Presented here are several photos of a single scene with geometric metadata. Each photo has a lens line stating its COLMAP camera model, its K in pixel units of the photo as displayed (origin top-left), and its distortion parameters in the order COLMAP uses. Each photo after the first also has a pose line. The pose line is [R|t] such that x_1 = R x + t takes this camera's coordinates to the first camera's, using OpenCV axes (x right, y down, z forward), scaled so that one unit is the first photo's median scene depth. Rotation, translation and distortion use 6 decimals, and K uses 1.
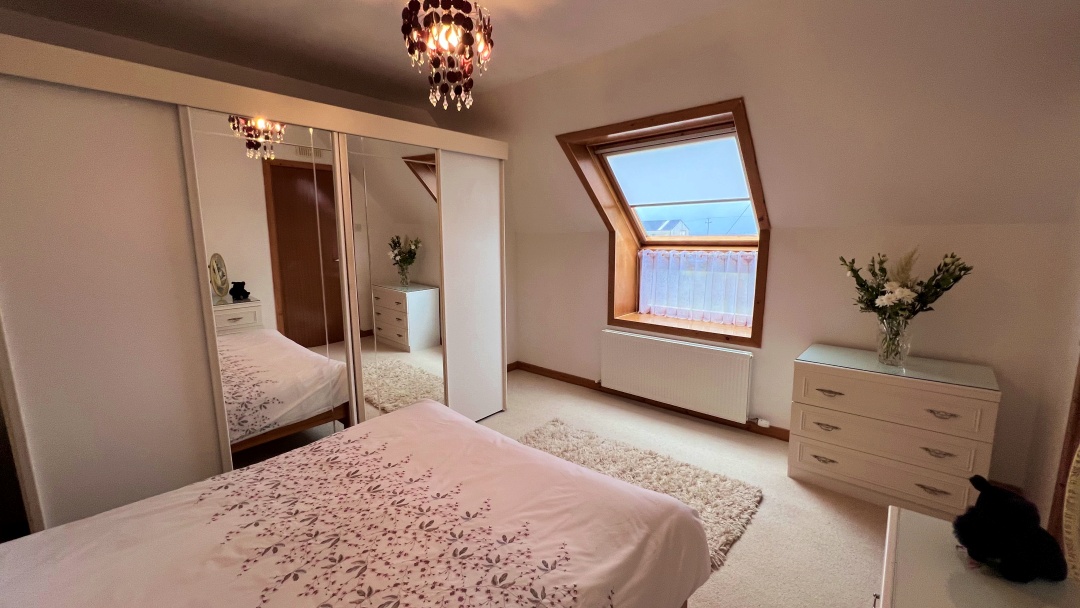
lens RADIAL K [[430.5, 0, 542.4], [0, 430.5, 303.2], [0, 0, 1]] dist [-0.000747, -0.000095]
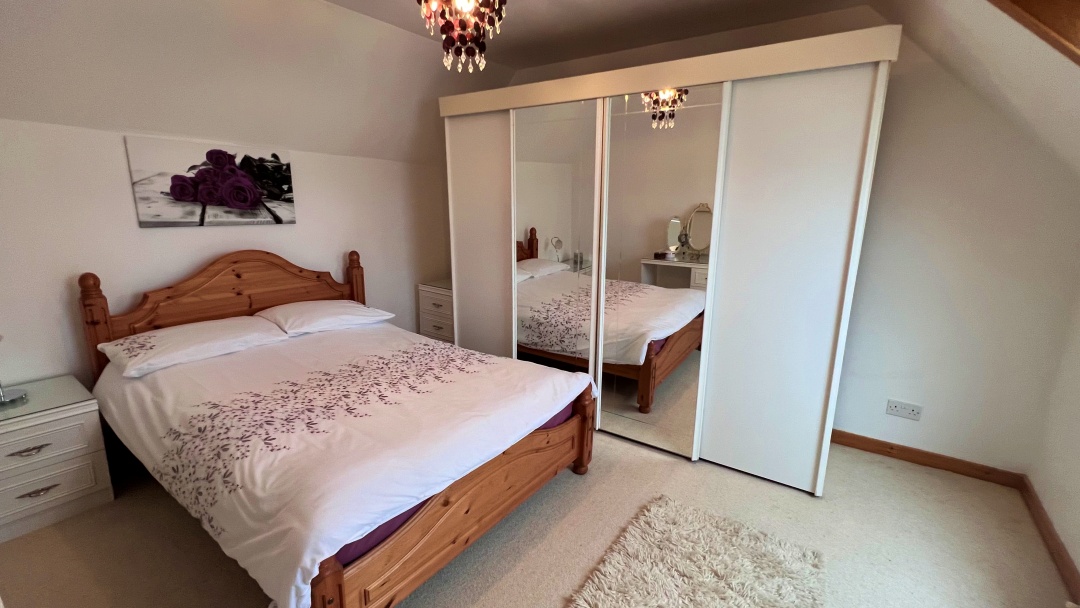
lens RADIAL K [[460.2, 0, 535.7], [0, 460.2, 303.1], [0, 0, 1]] dist [-0.001778, -0.000191]
pose [[0.094466, 0.226074, -0.969519, 0.699274], [-0.169545, 0.963300, 0.208104, -0.127237], [0.980984, 0.144719, 0.129329, 0.783930]]
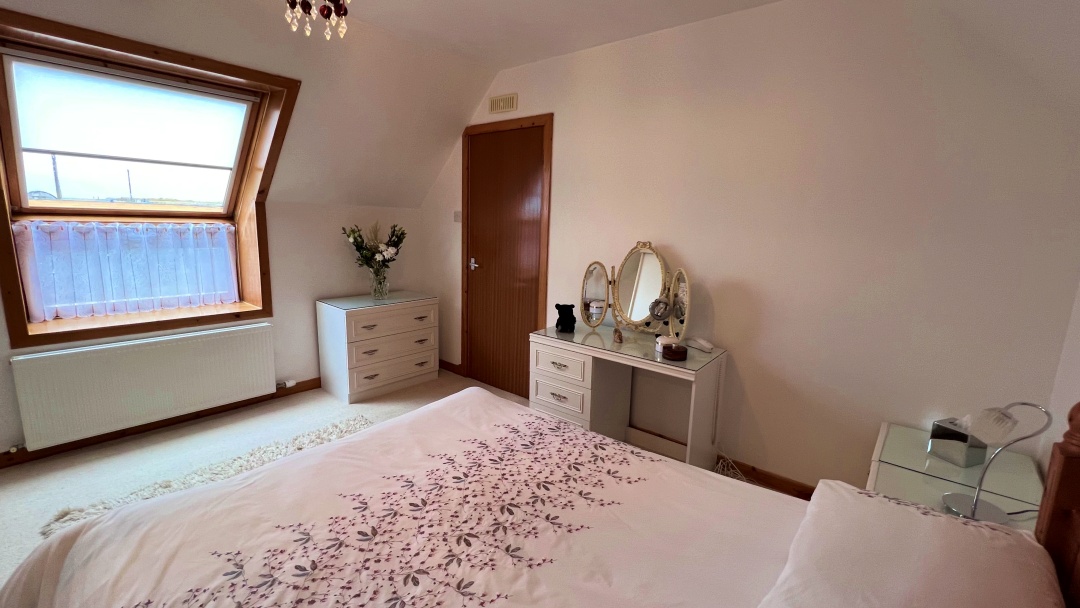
lens RADIAL K [[456.1, 0, 537.1], [0, 456.1, 303.7], [0, 0, 1]] dist [0.001074, -0.000317]
pose [[-0.021627, -0.167460, 0.985642, -0.789808], [0.121204, 0.978161, 0.168849, -0.047848], [-0.992392, 0.123115, -0.000858, 0.475375]]
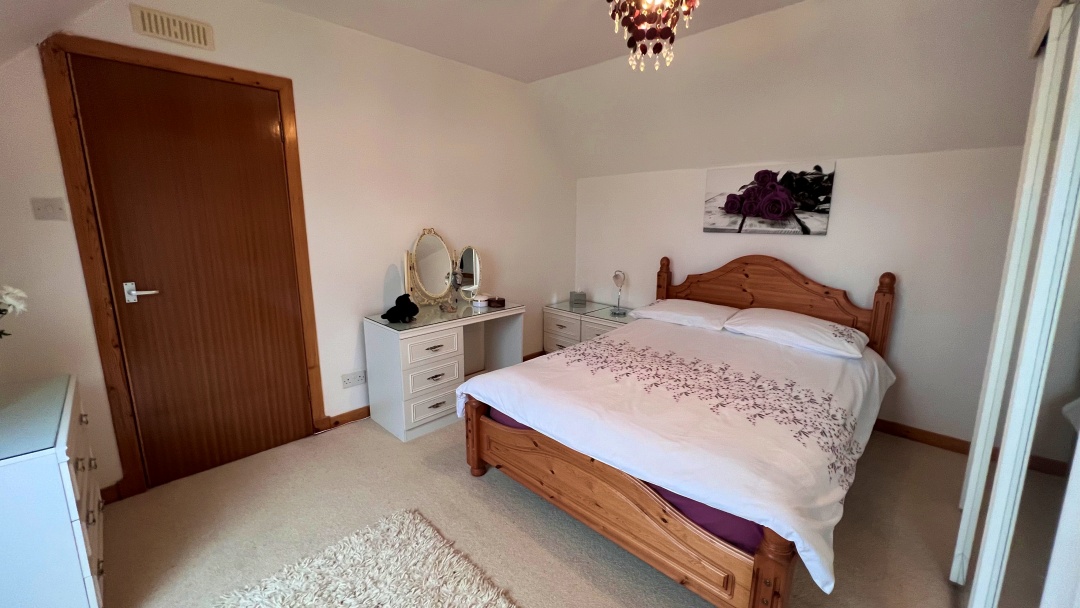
lens RADIAL K [[430.5, 0, 542.4], [0, 430.5, 303.2], [0, 0, 1]] dist [-0.000747, -0.000095]
pose [[-0.998865, 0.001914, 0.047590, -0.007740], [0.018253, 0.938285, 0.345380, -0.209652], [-0.043992, 0.345857, -0.937256, 1.502774]]
